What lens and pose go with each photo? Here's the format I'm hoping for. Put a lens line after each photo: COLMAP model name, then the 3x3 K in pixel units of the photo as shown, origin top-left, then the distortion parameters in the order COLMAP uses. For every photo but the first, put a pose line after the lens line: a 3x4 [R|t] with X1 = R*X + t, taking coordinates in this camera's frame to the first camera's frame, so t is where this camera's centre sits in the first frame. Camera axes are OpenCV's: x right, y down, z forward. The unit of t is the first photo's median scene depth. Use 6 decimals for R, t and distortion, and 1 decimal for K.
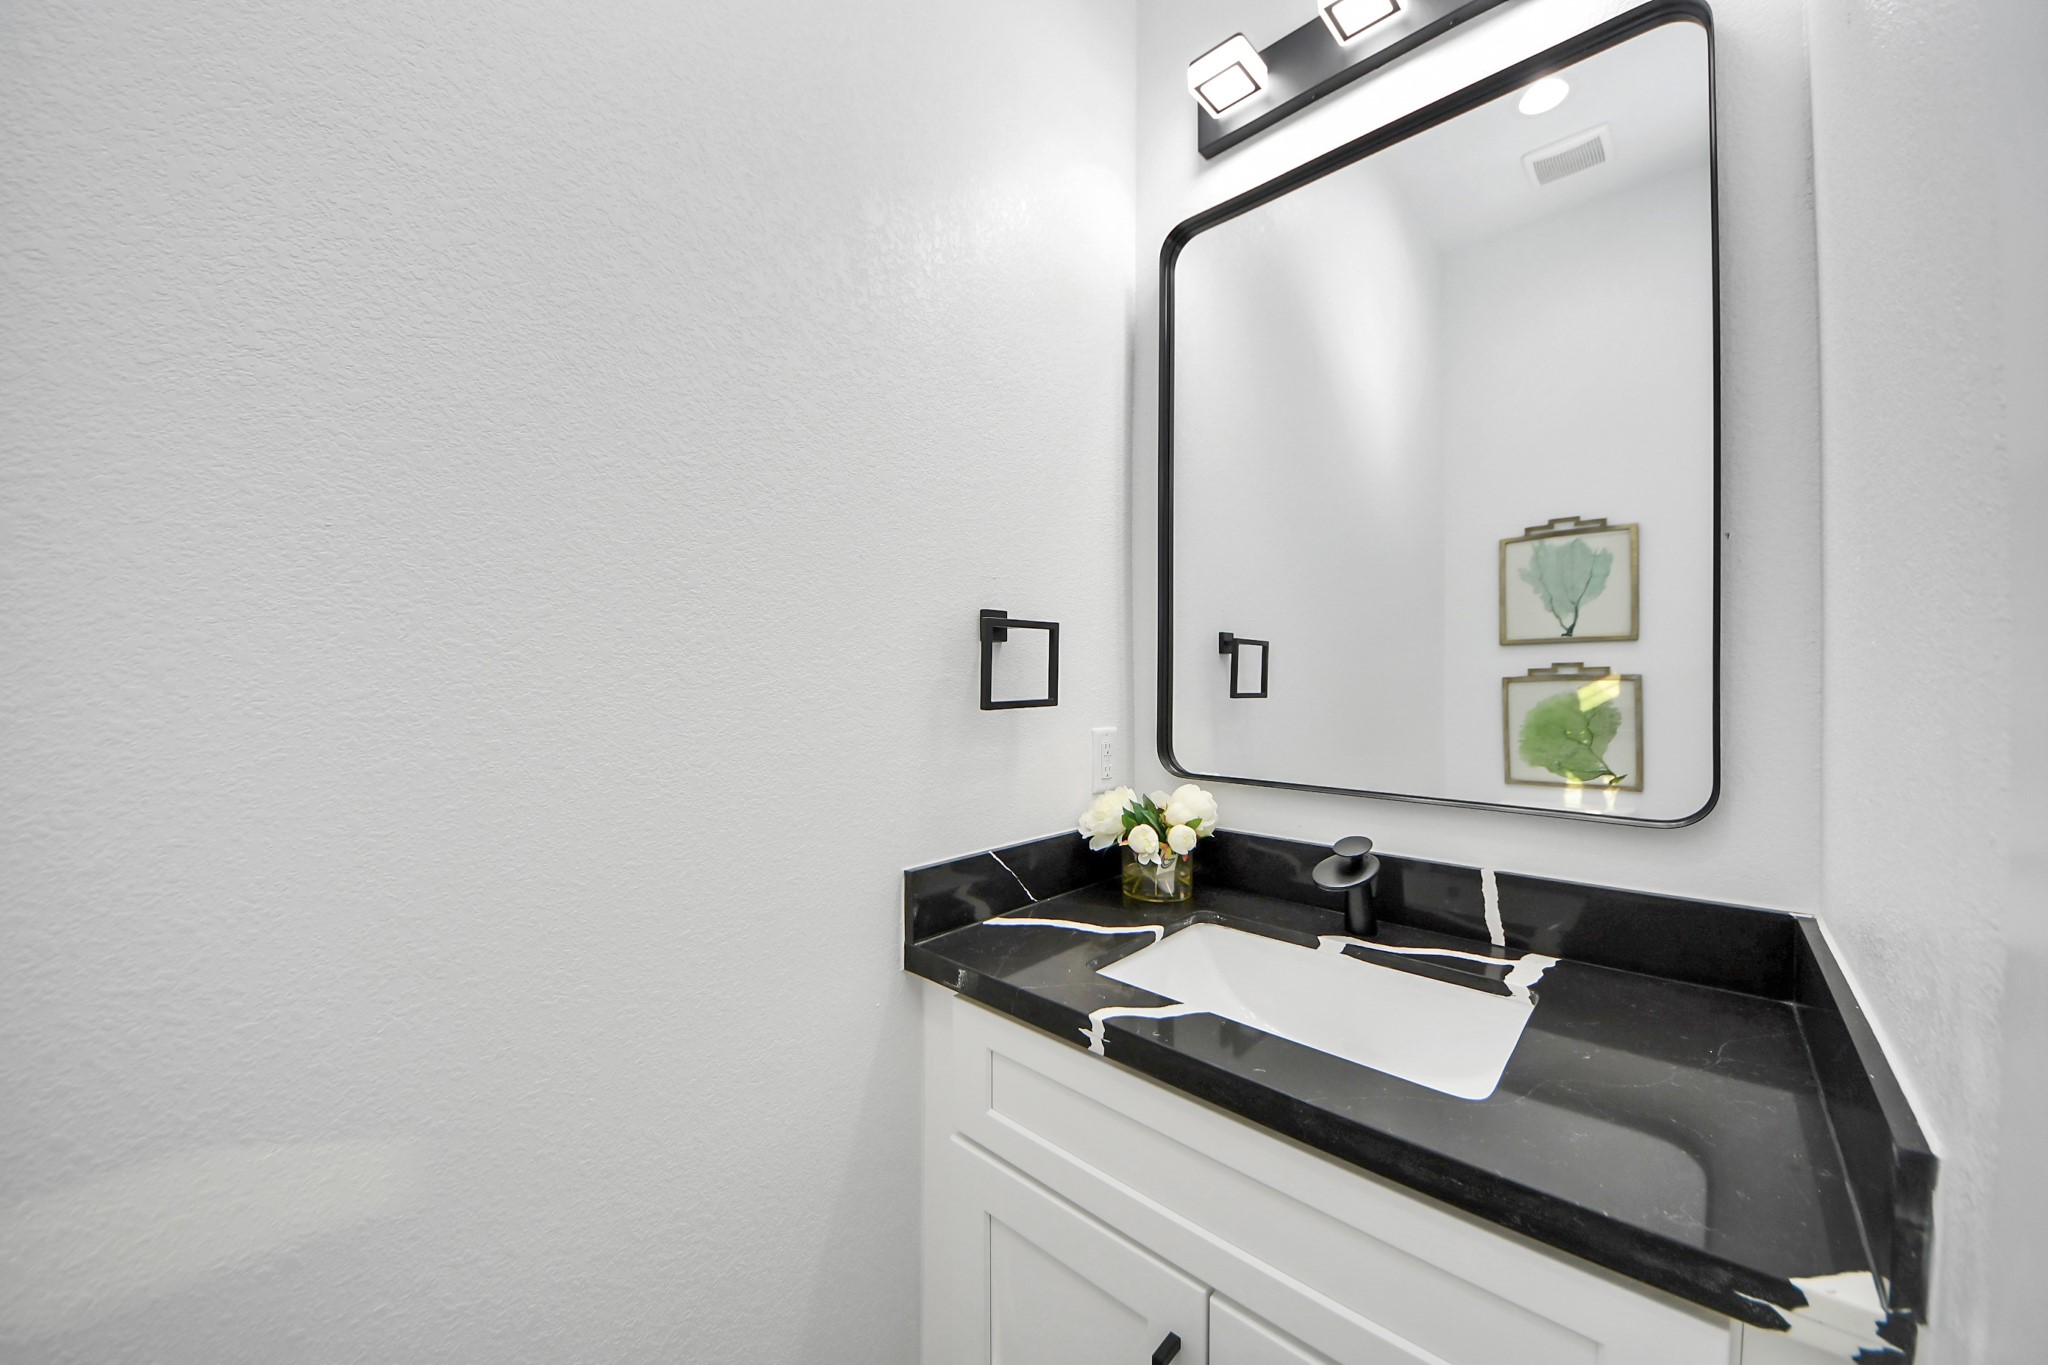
lens RADIAL K [[732.2, 0, 1020.1], [0, 732.2, 679.4], [0, 0, 1]] dist [0.018159, -0.014411]
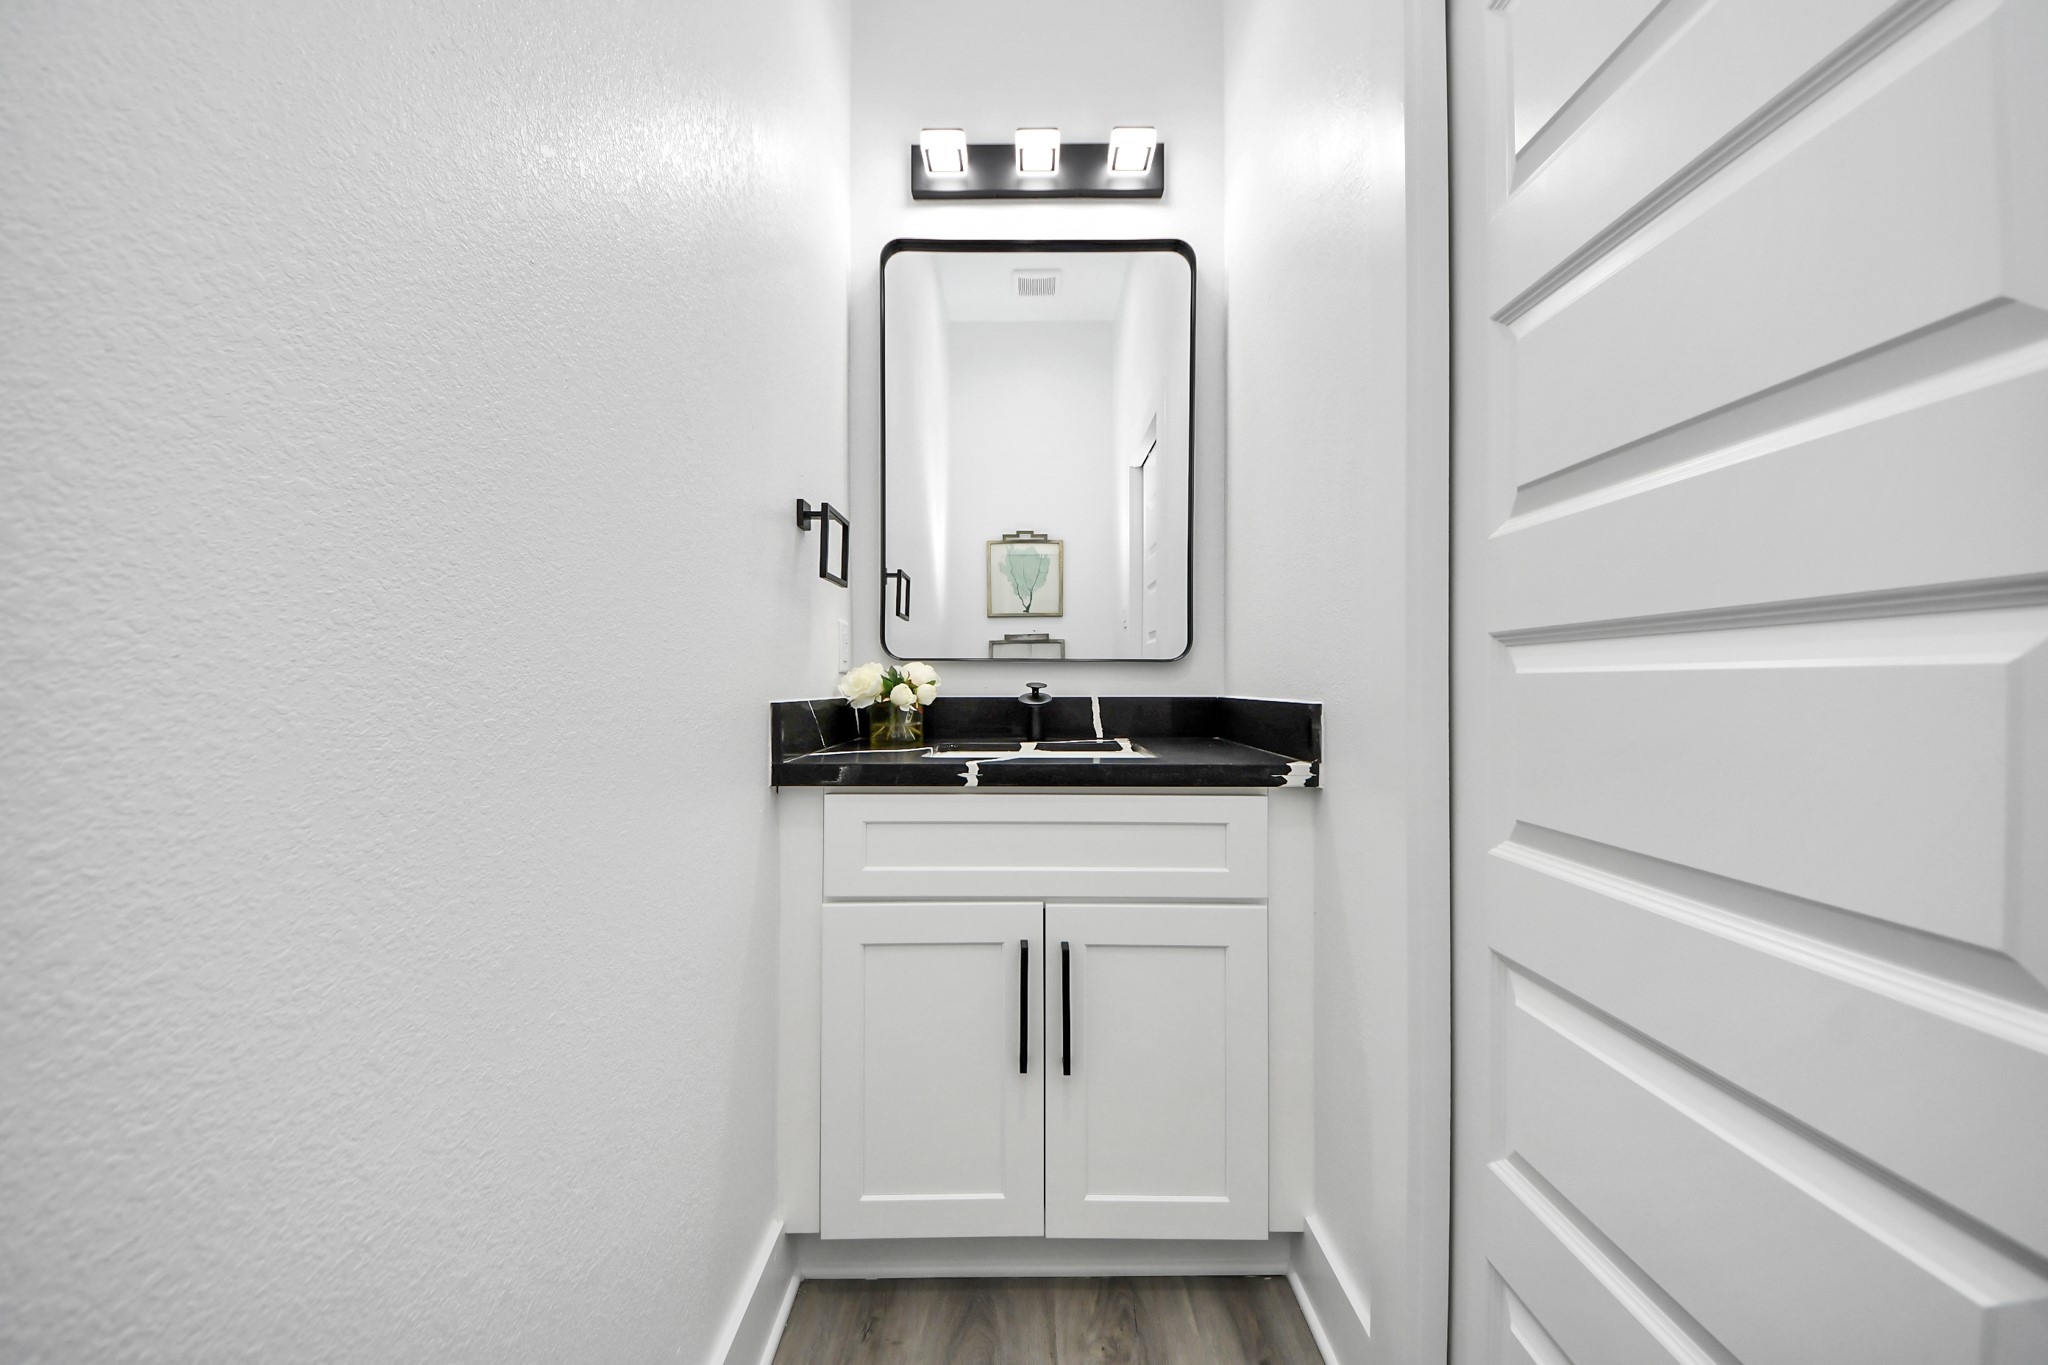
lens RADIAL K [[743.7, 0, 1024.0], [0, 743.7, 682.5], [0, 0, 1]] dist [0.047333, -0.036935]
pose [[0.725708, 0.002086, 0.688000, -0.586089], [0.007325, 0.999915, -0.010758, 0.205836], [-0.687964, 0.012846, 0.725631, -0.134090]]
